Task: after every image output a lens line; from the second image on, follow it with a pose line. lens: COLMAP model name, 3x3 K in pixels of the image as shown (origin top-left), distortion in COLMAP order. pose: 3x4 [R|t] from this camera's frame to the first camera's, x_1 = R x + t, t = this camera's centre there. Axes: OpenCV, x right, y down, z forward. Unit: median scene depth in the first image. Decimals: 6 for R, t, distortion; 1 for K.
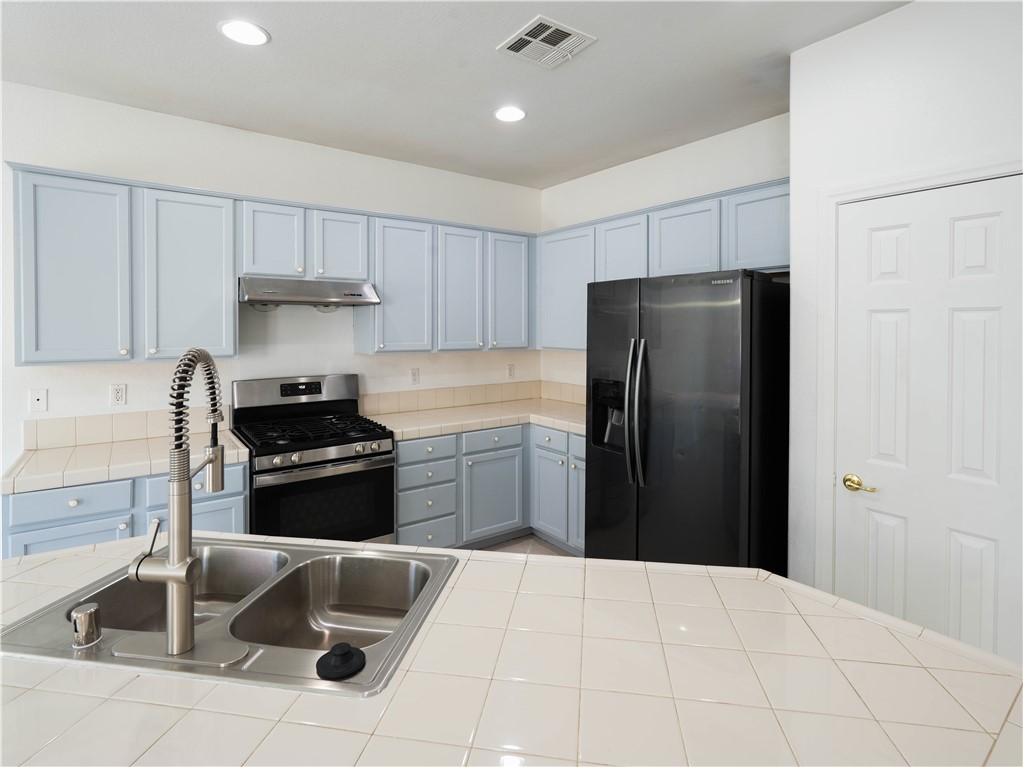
lens RADIAL K [[540.9, 0, 510.4], [0, 540.9, 331.2], [0, 0, 1]] dist [0.000680, -0.003210]
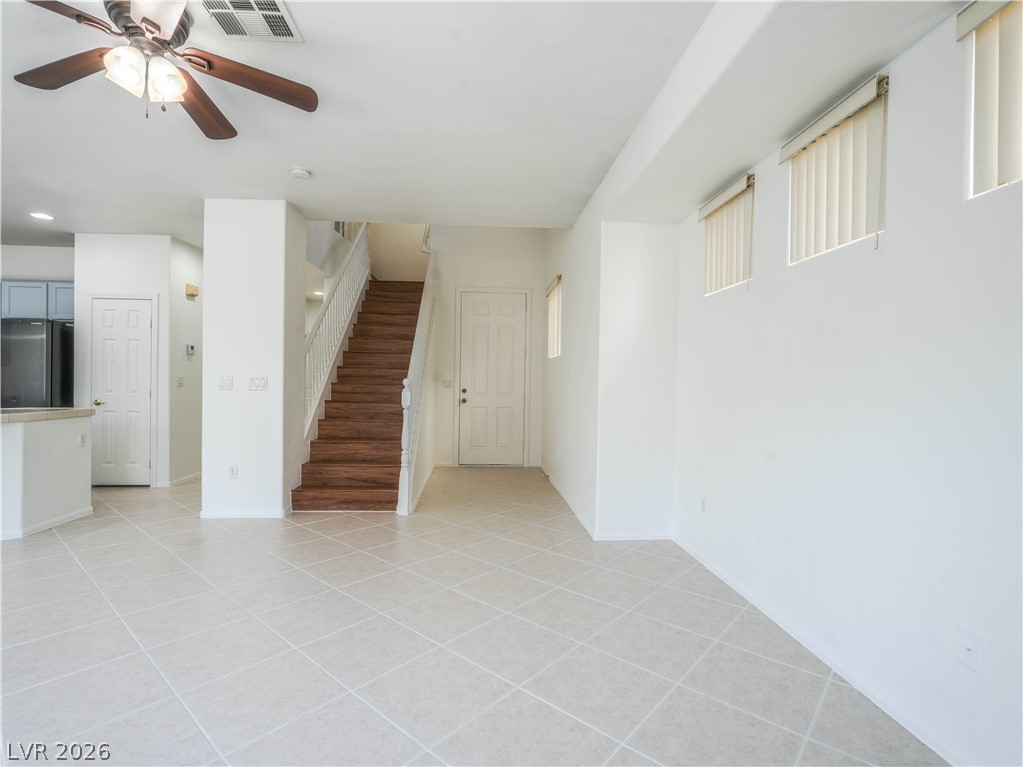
lens RADIAL K [[505.2, 0, 496.5], [0, 505.2, 388.0], [0, 0, 1]] dist [-0.012125, 0.005230]
pose [[0.571429, -0.007812, 0.820614, -0.190678], [-0.007534, 0.999863, 0.014764, 0.103050], [-0.820617, -0.014619, 0.571292, -1.363579]]
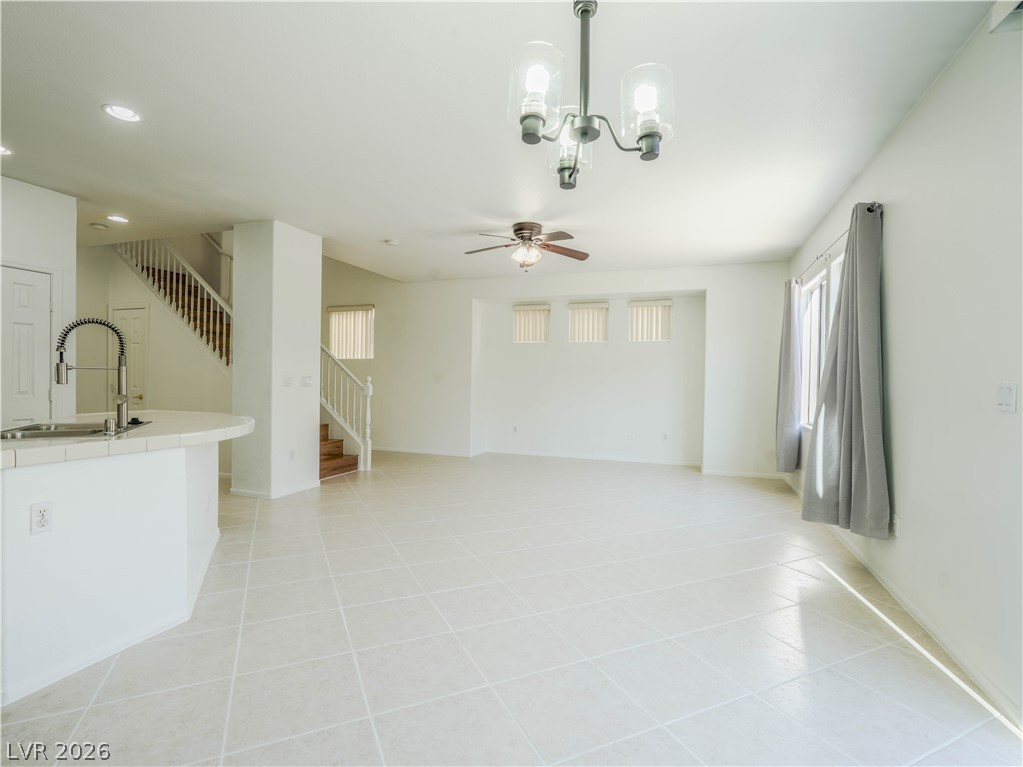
lens RADIAL K [[505.2, 0, 512.1], [0, 505.2, 389.2], [0, 0, 1]] dist [-0.012125, 0.005230]
pose [[-0.555032, -0.023489, 0.831497, -1.210158], [-0.008438, 0.999709, 0.022608, 0.097247], [-0.831786, 0.005532, -0.555069, 0.258186]]
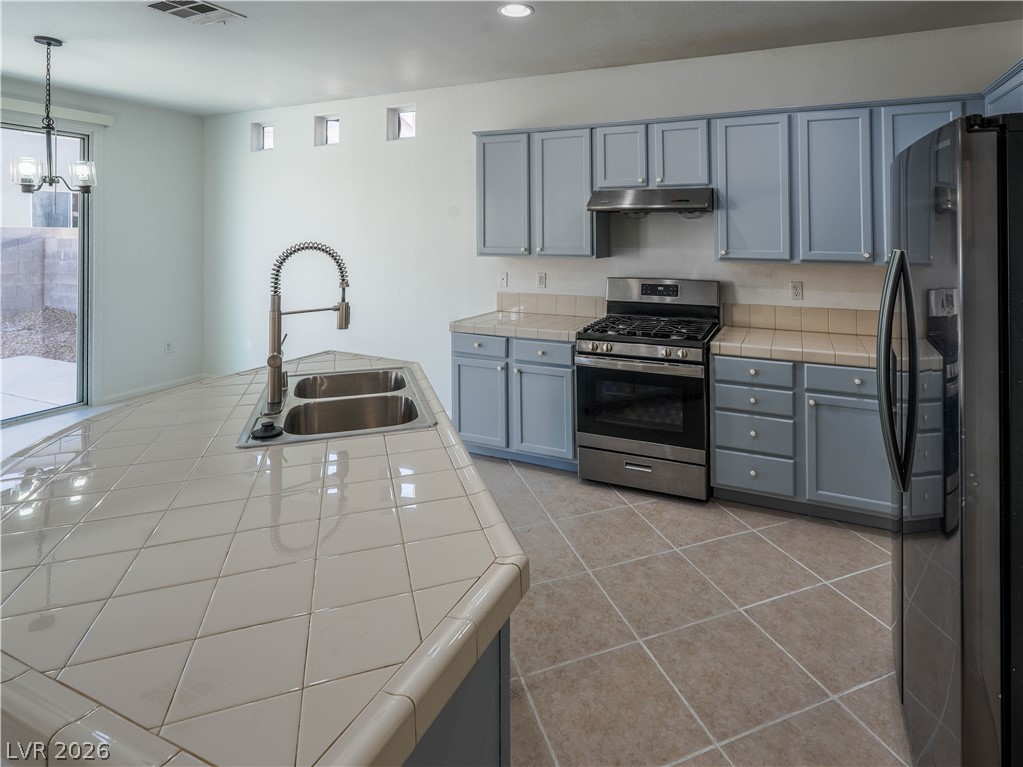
lens RADIAL K [[537.3, 0, 555.3], [0, 537.3, 228.7], [0, 0, 1]] dist [0.001357, -0.005206]
pose [[0.513748, -0.010270, -0.857880, 0.447670], [-0.011600, 0.999754, -0.018915, 0.006922], [0.857863, 0.019668, 0.513503, 0.280152]]
